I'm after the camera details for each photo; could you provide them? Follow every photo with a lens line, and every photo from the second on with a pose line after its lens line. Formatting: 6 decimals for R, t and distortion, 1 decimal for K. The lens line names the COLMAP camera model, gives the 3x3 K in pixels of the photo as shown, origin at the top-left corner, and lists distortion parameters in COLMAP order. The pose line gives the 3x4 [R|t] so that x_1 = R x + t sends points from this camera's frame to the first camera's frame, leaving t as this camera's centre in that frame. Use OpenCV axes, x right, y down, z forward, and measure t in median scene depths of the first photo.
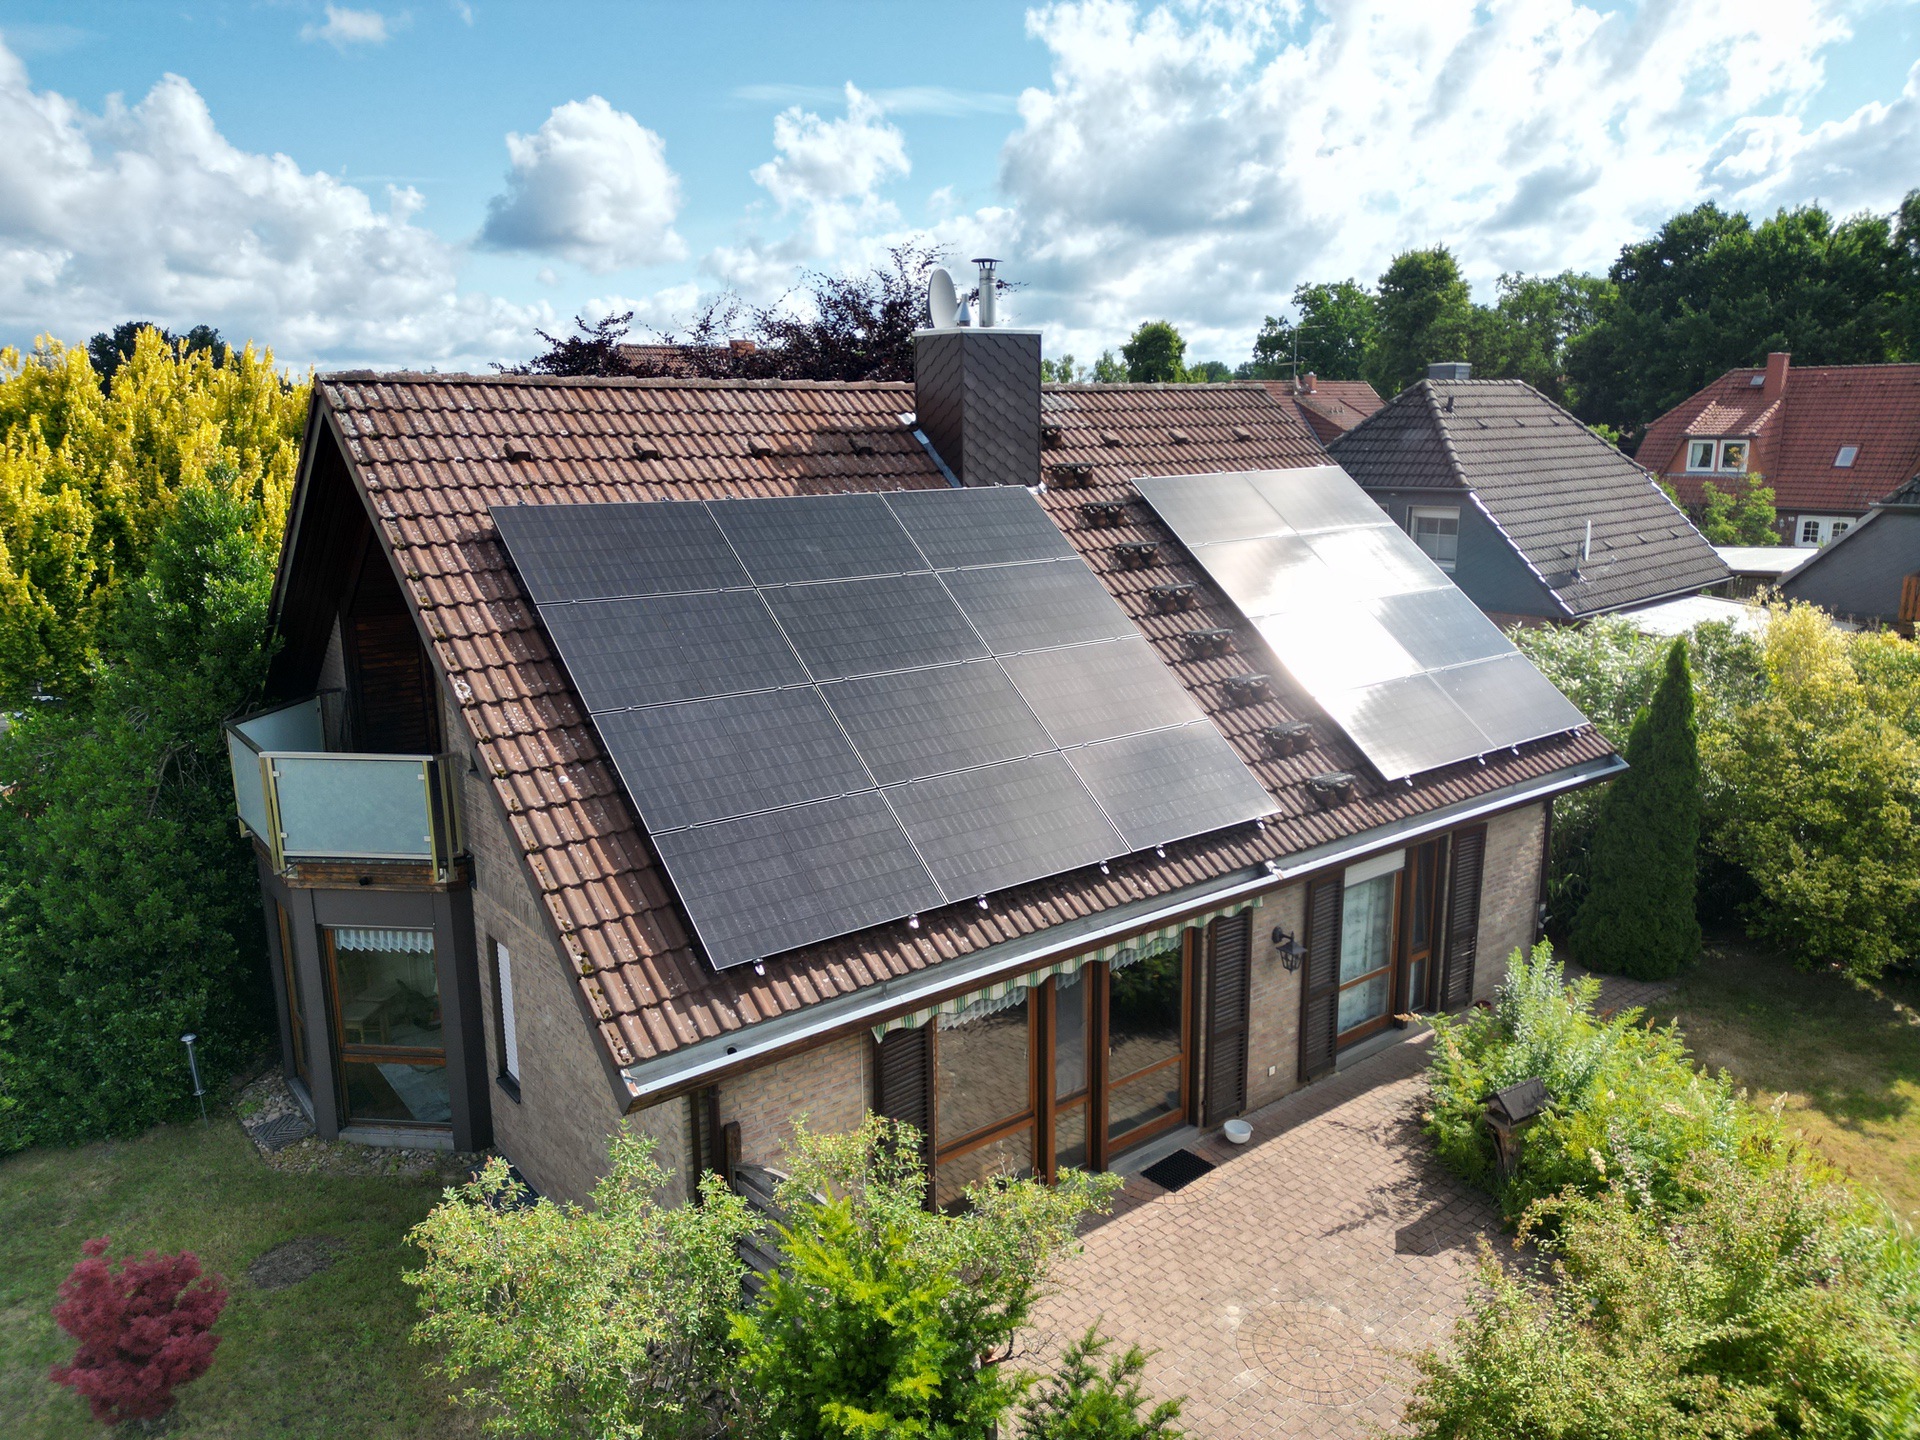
lens RADIAL K [[1334.3, 0, 960.0], [0, 1334.3, 720.0], [0, 0, 1]] dist [0.068038, -0.052344]
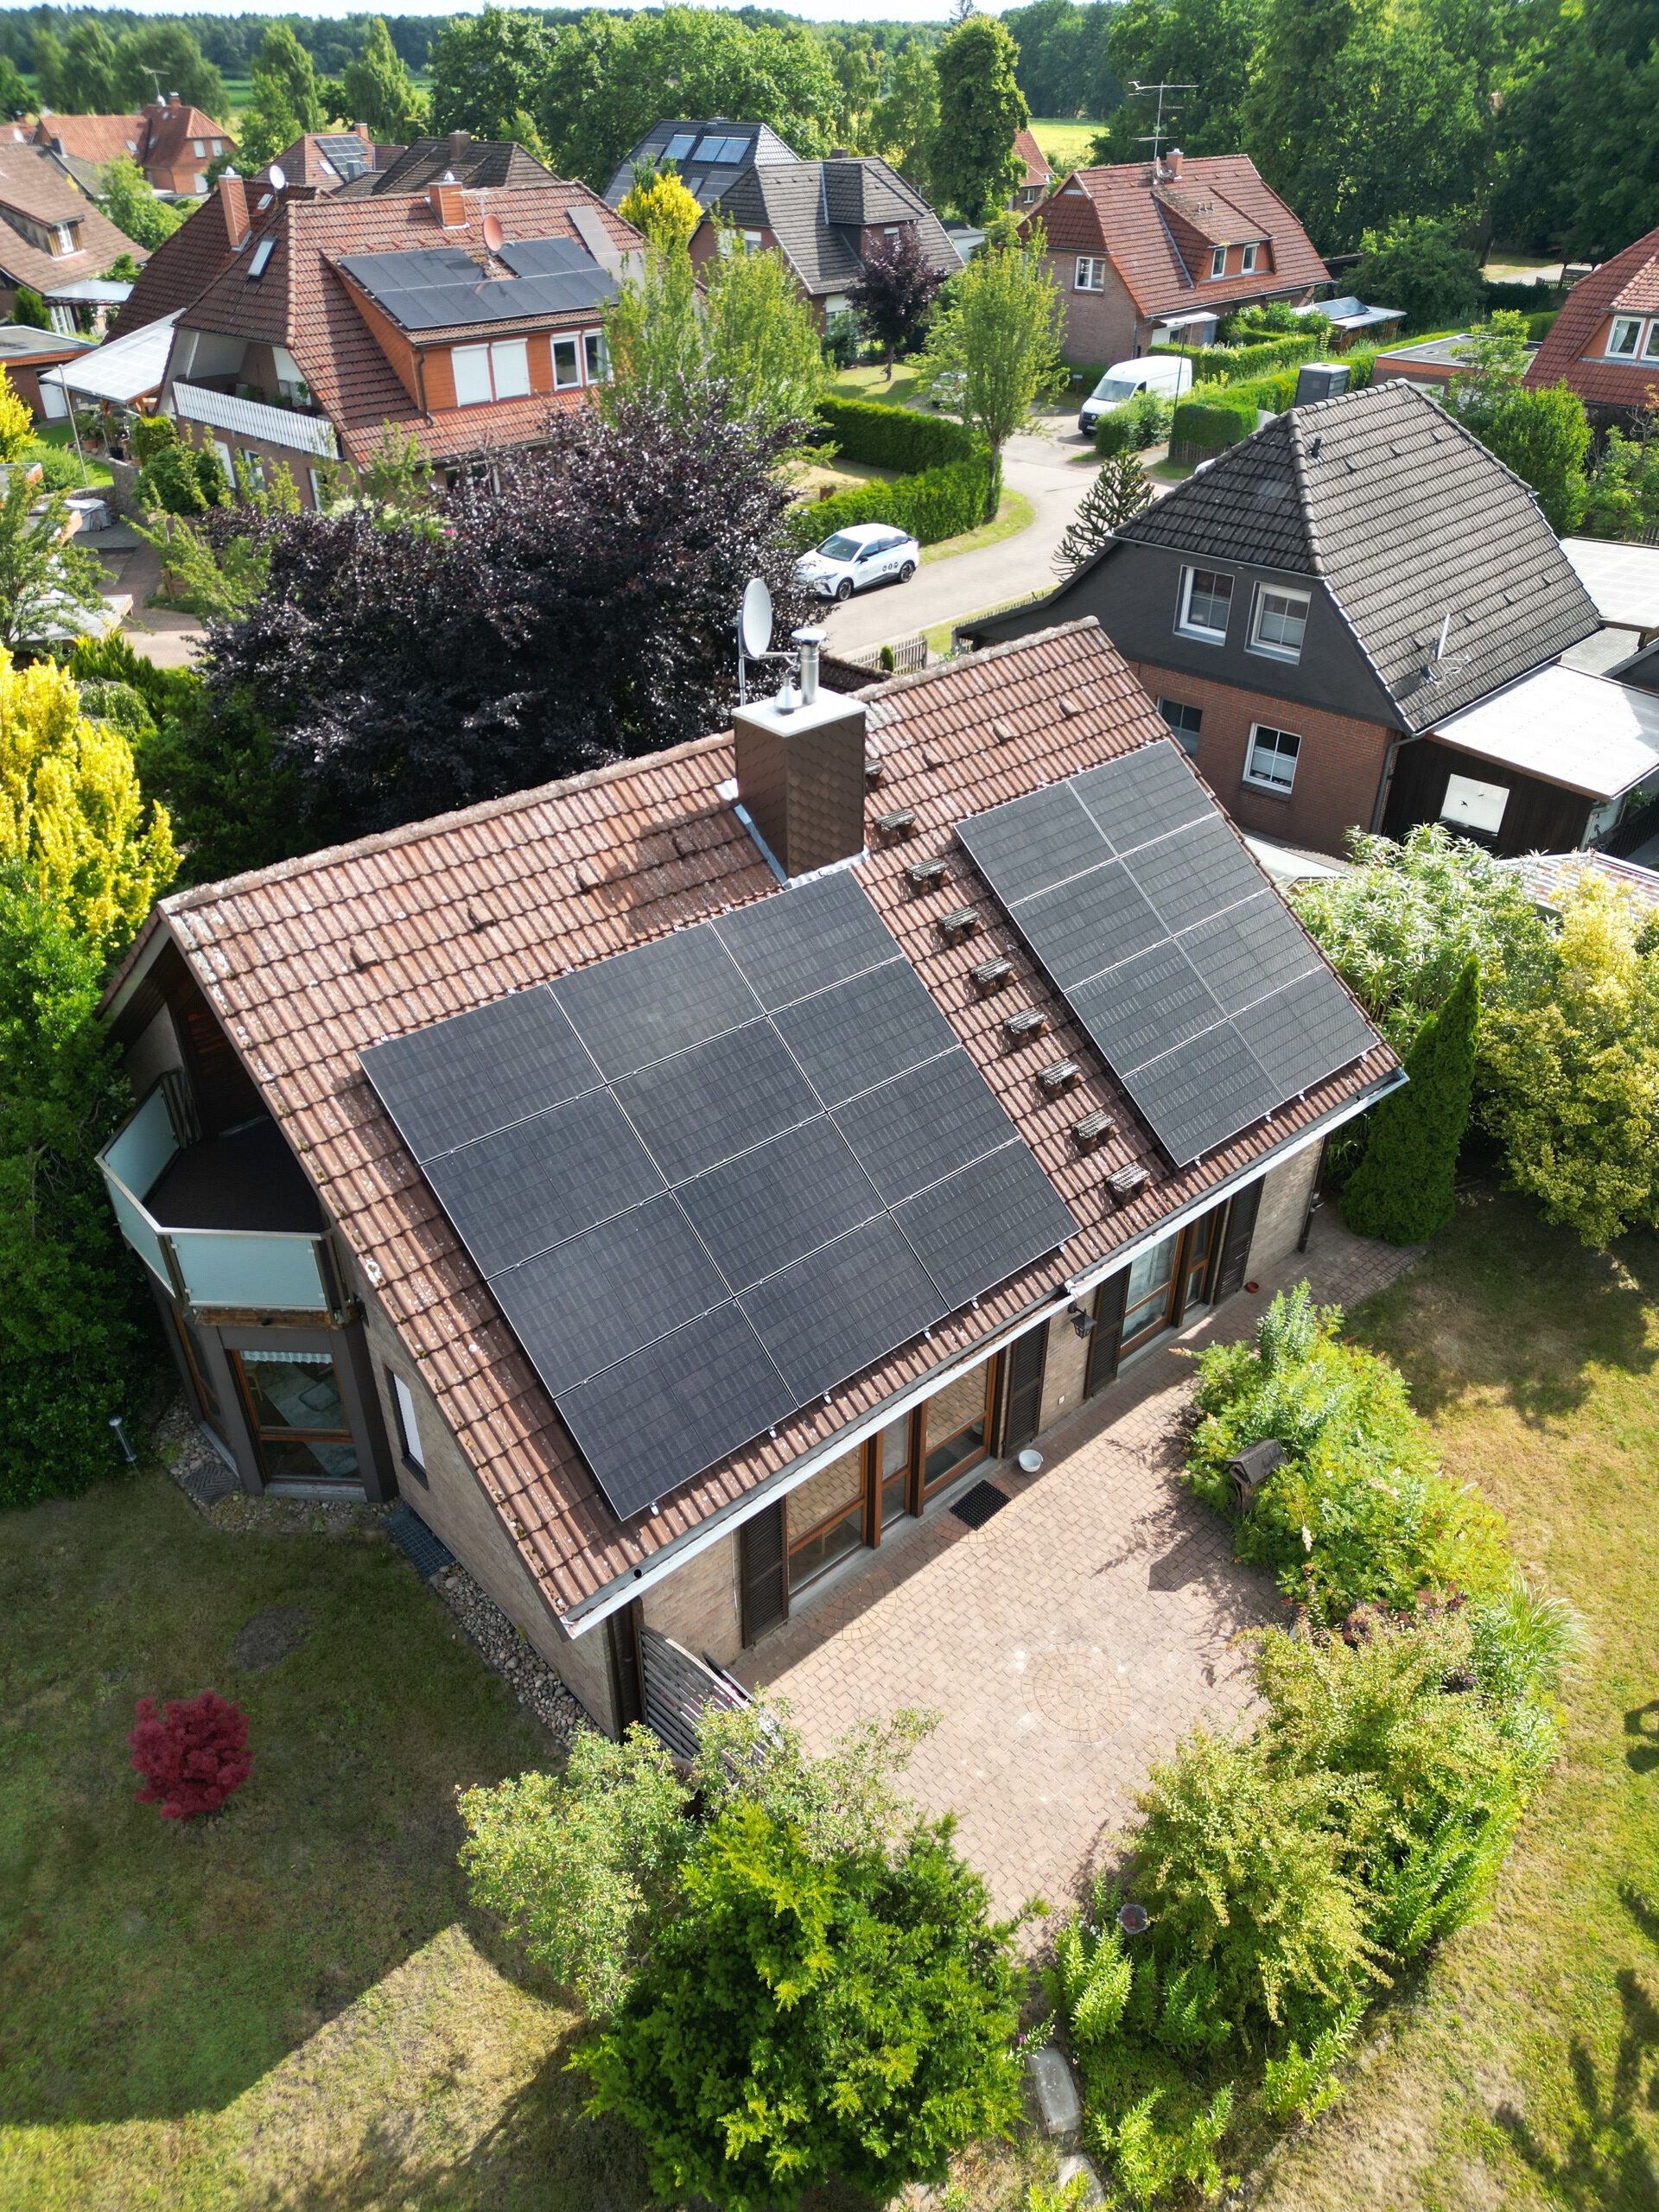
lens RADIAL K [[1522.8, 0, 816.2], [0, 1522.8, 1111.5], [0, 0, 1]] dist [0.086243, -0.082382]
pose [[0.998335, -0.027221, 0.050862, -0.043965], [0.006836, 0.931277, 0.364247, -0.477443], [-0.057282, -0.363293, 0.929913, -0.140648]]
